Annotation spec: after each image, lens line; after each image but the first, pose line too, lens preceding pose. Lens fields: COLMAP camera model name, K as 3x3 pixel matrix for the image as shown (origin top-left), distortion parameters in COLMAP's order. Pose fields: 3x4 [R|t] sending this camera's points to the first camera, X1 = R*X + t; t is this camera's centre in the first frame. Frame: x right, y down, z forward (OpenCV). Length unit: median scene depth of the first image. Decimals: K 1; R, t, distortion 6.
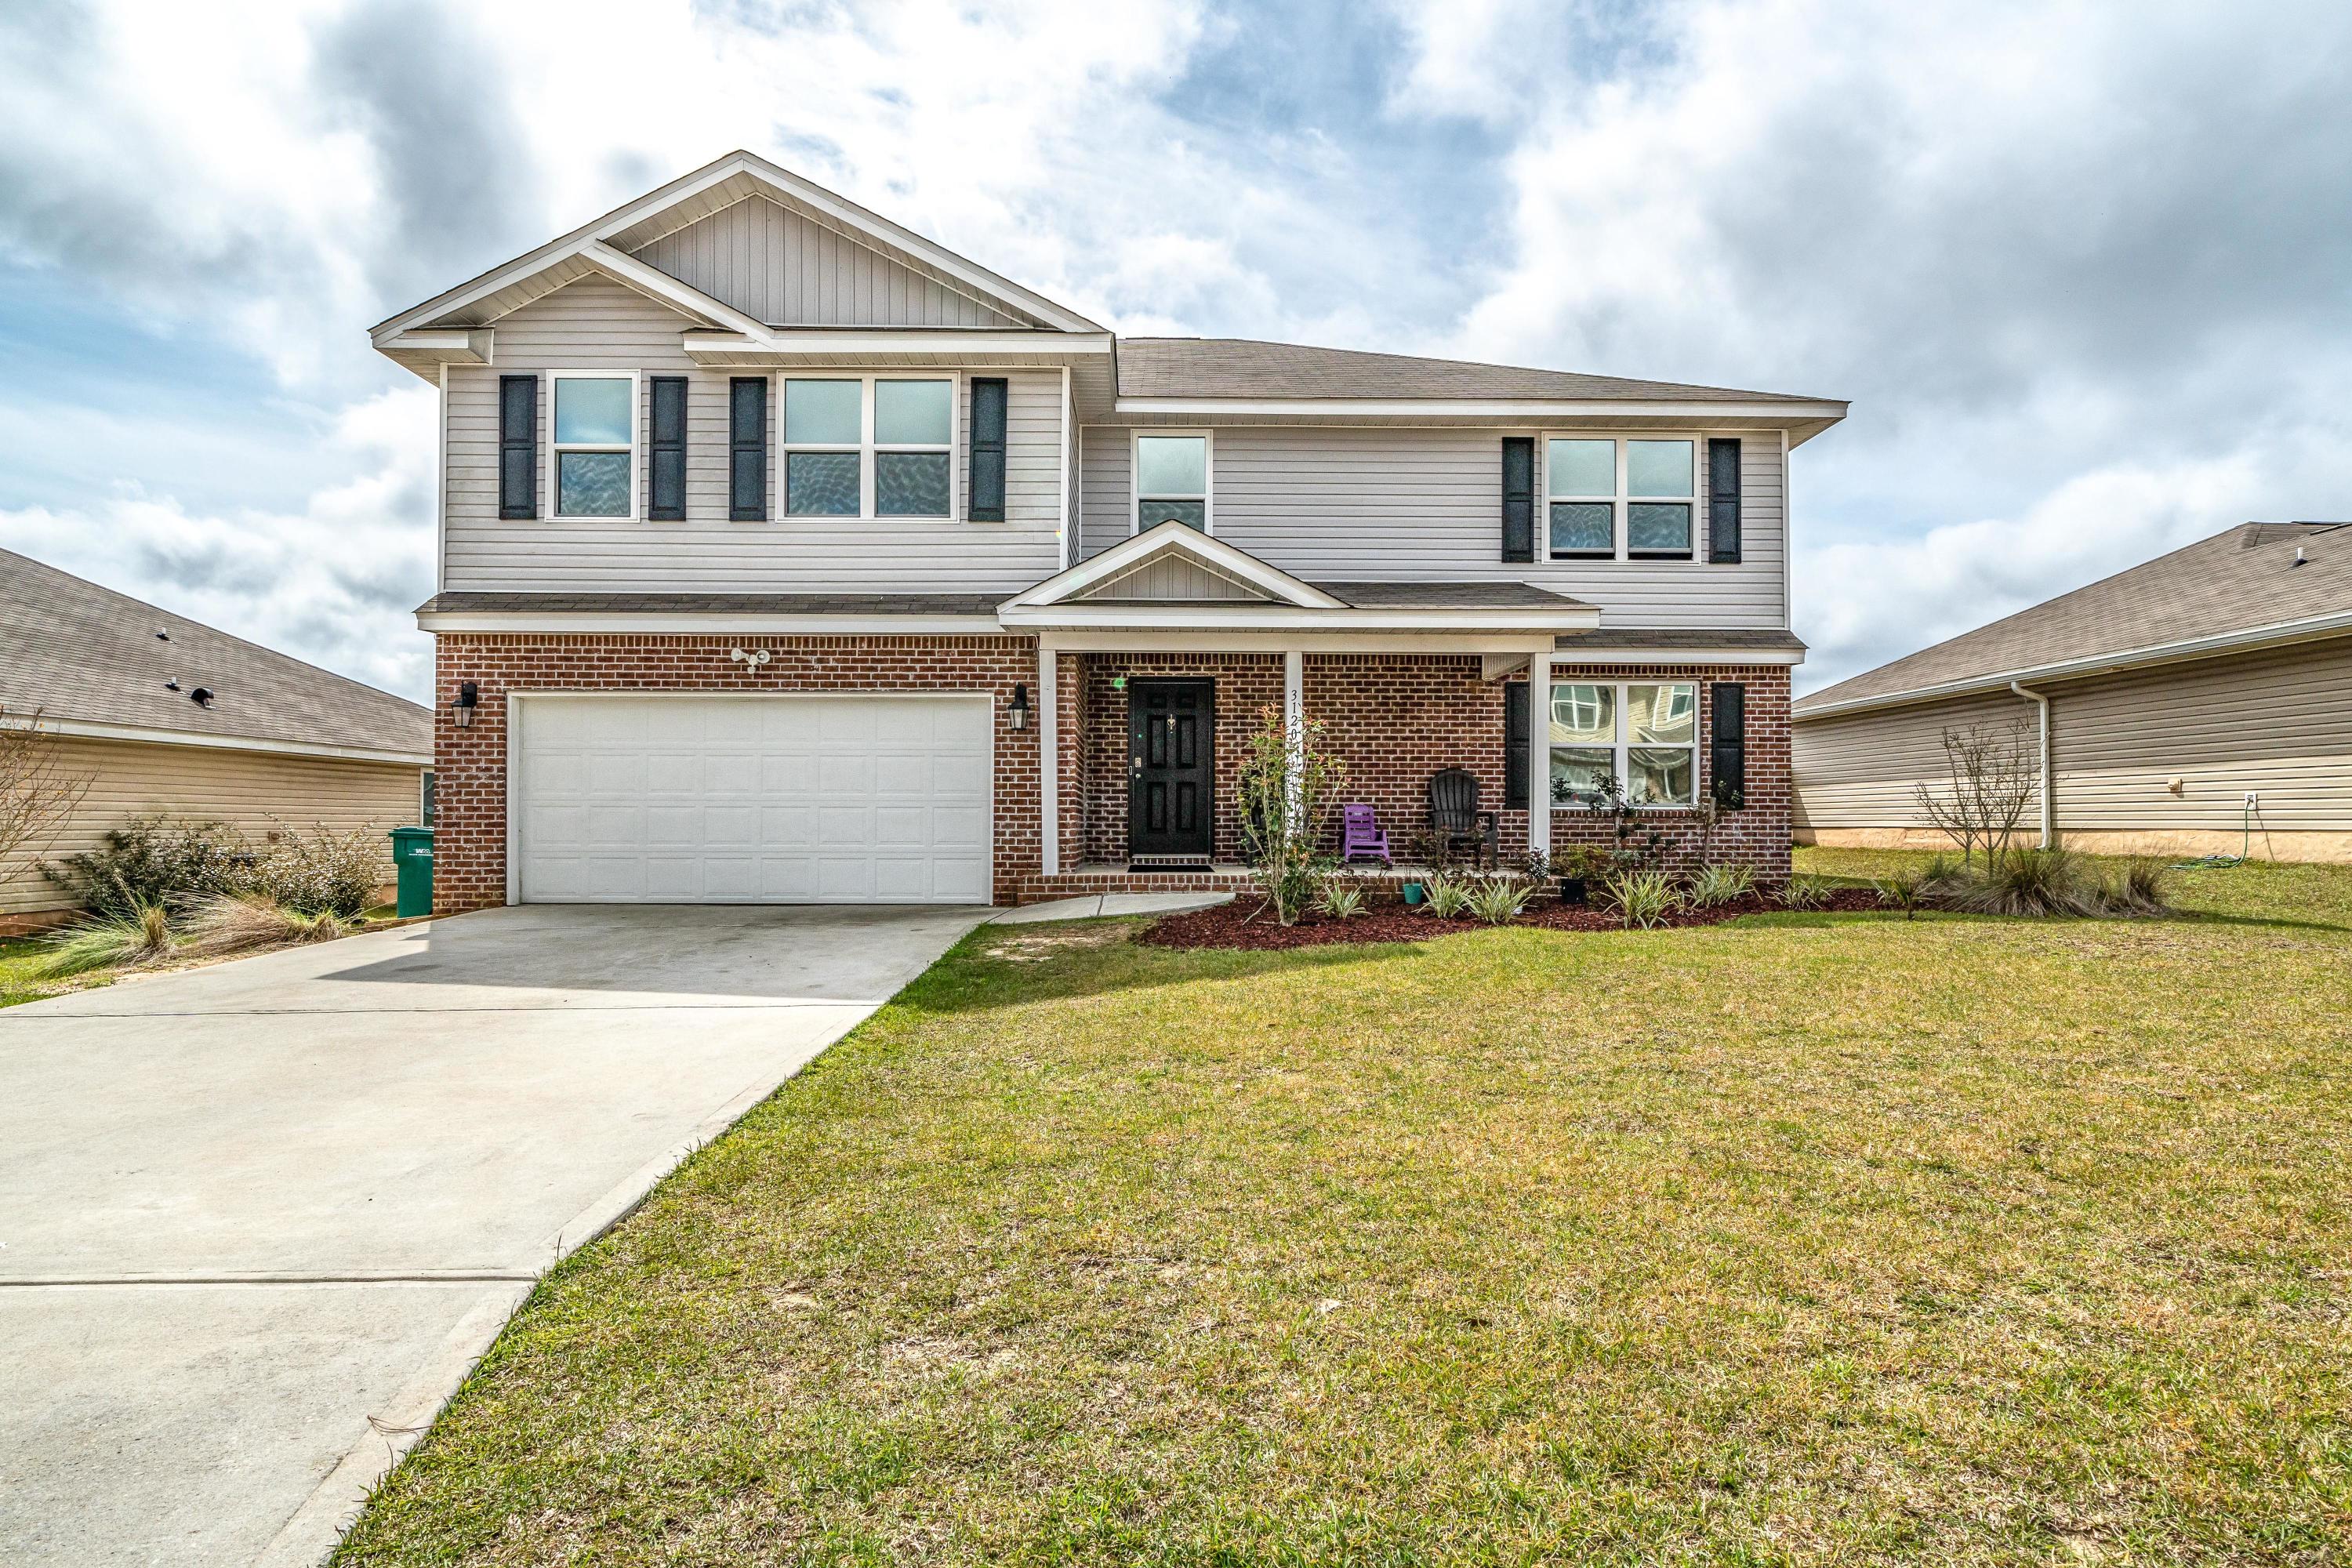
lens RADIAL K [[1215.0, 0, 1167.2], [0, 1215.0, 797.0], [0, 0, 1]] dist [-0.025493, -0.001571]
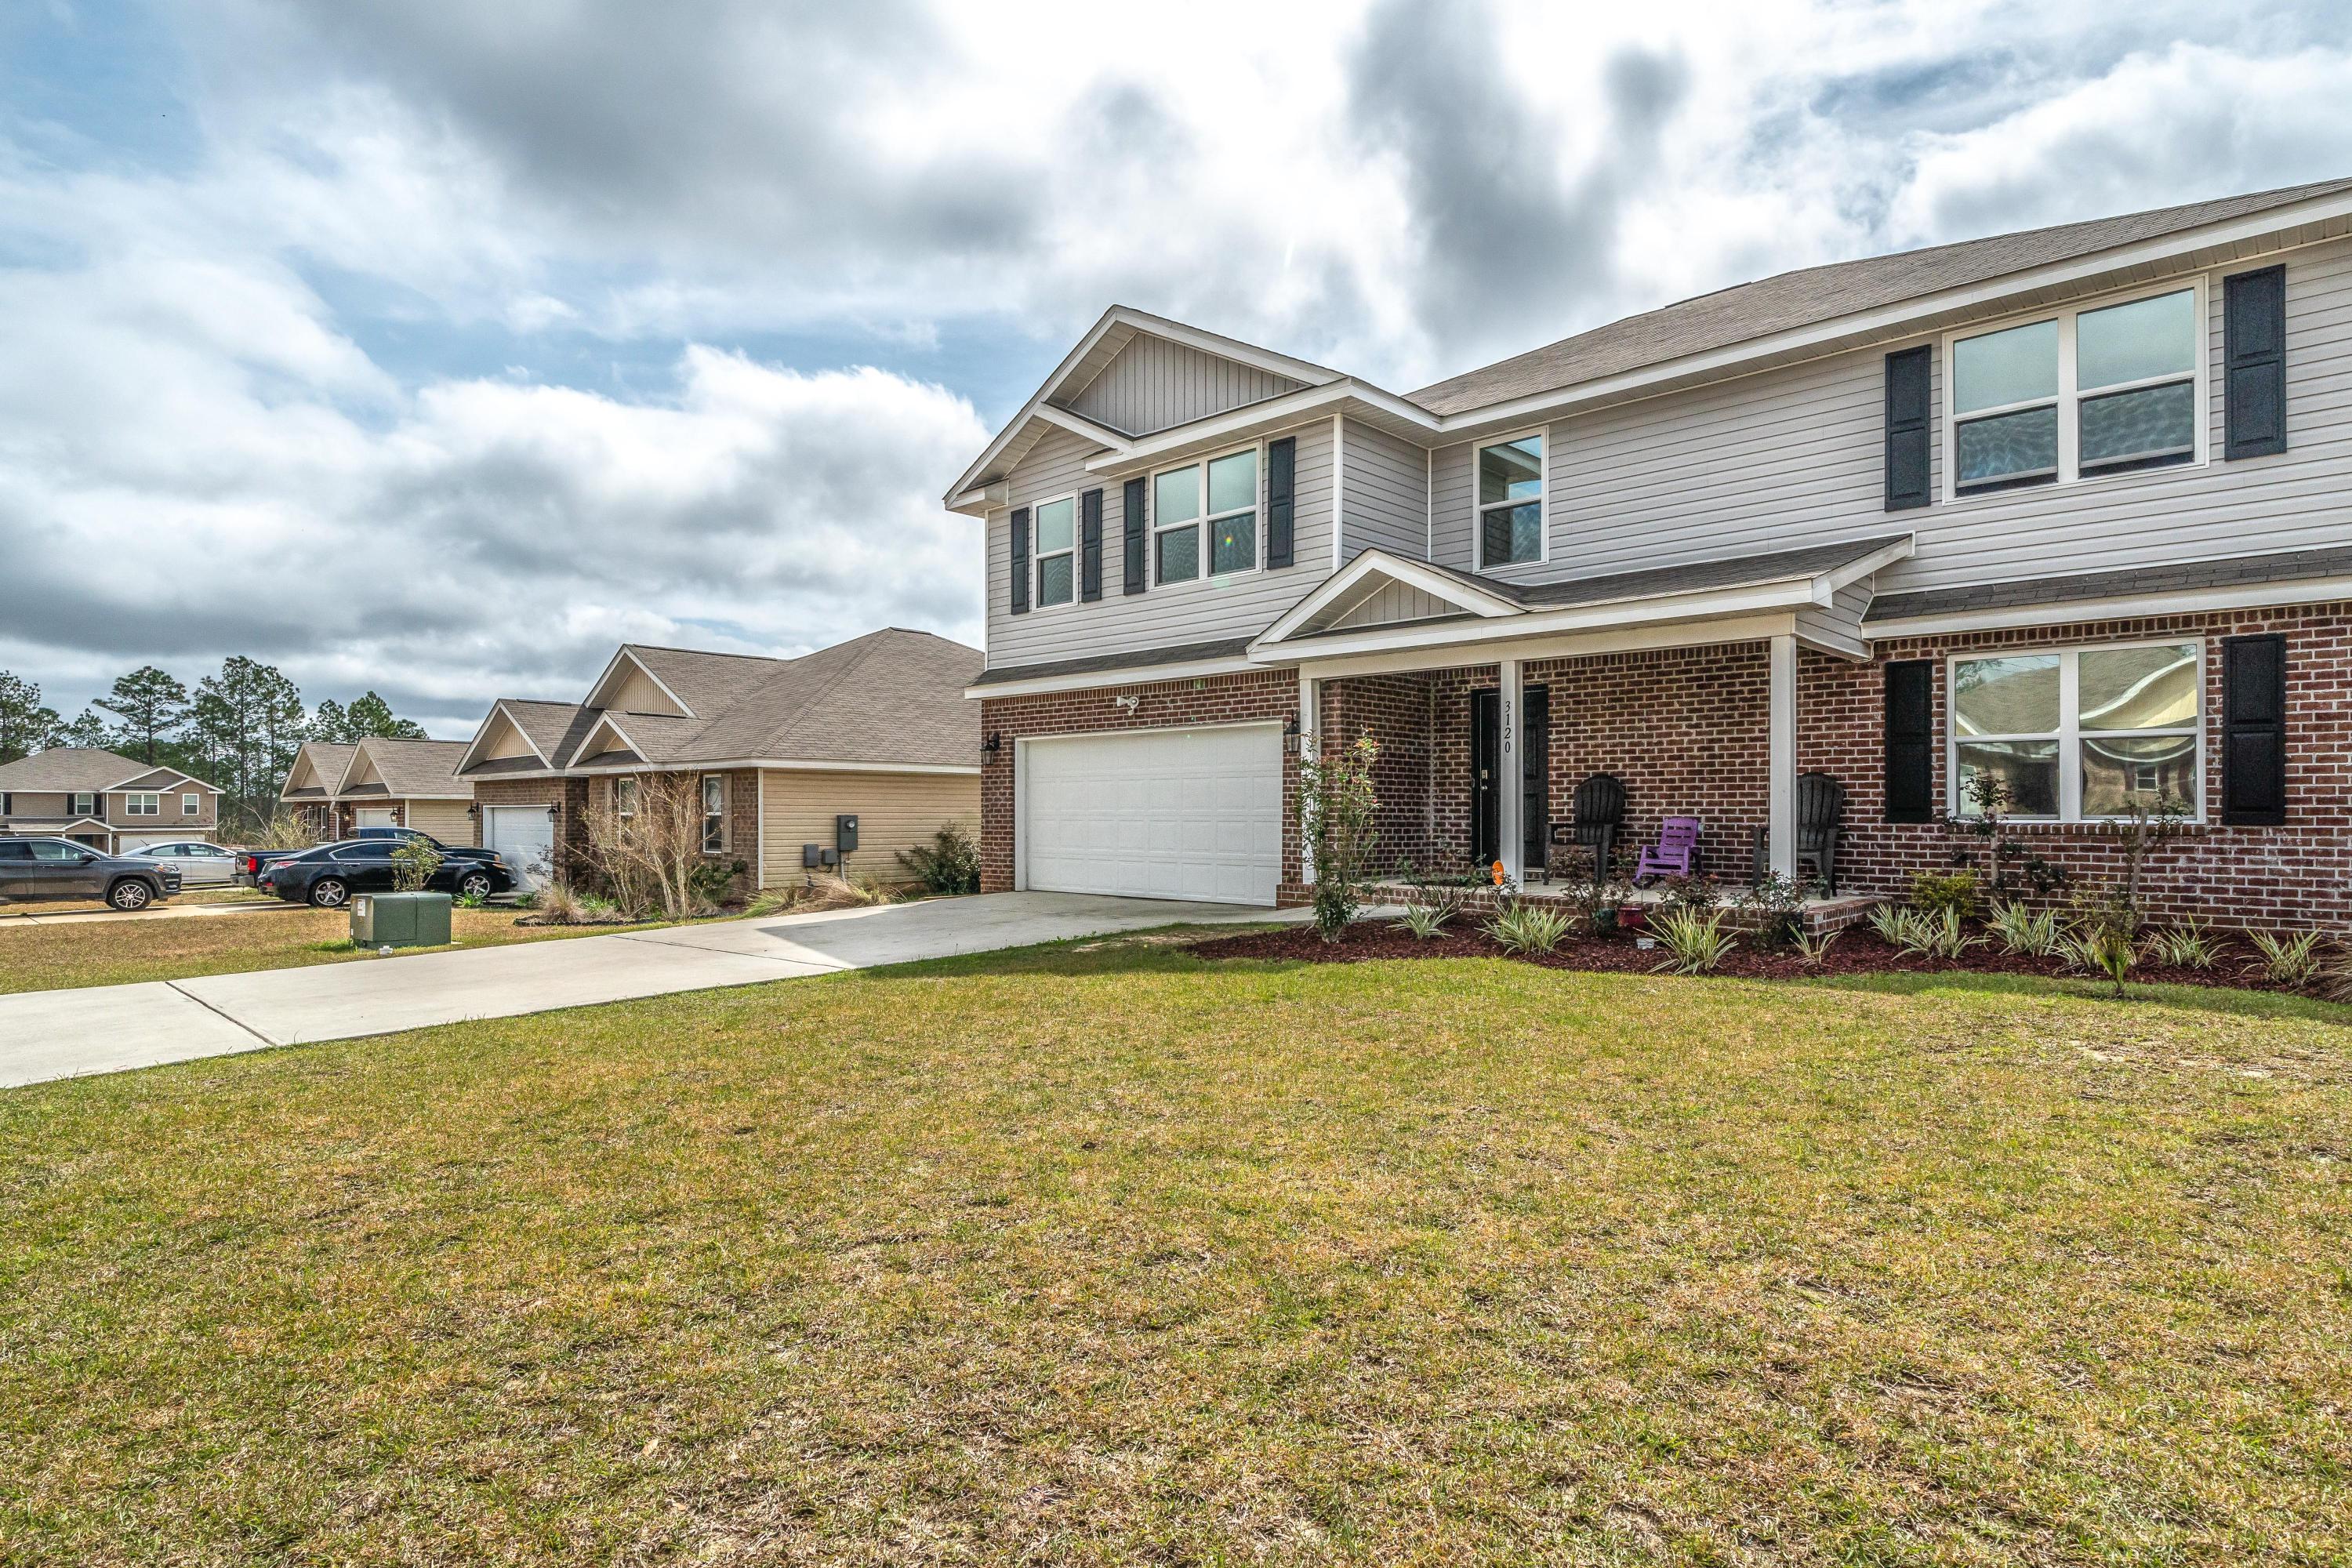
lens RADIAL K [[1215.0, 0, 1162.6], [0, 1215.0, 800.1], [0, 0, 1]] dist [-0.025493, -0.001571]
pose [[0.708998, -0.009180, -0.705151, 0.564941], [0.013900, 0.999903, 0.000959, -0.013671], [0.705074, -0.010482, 0.709056, 0.118530]]
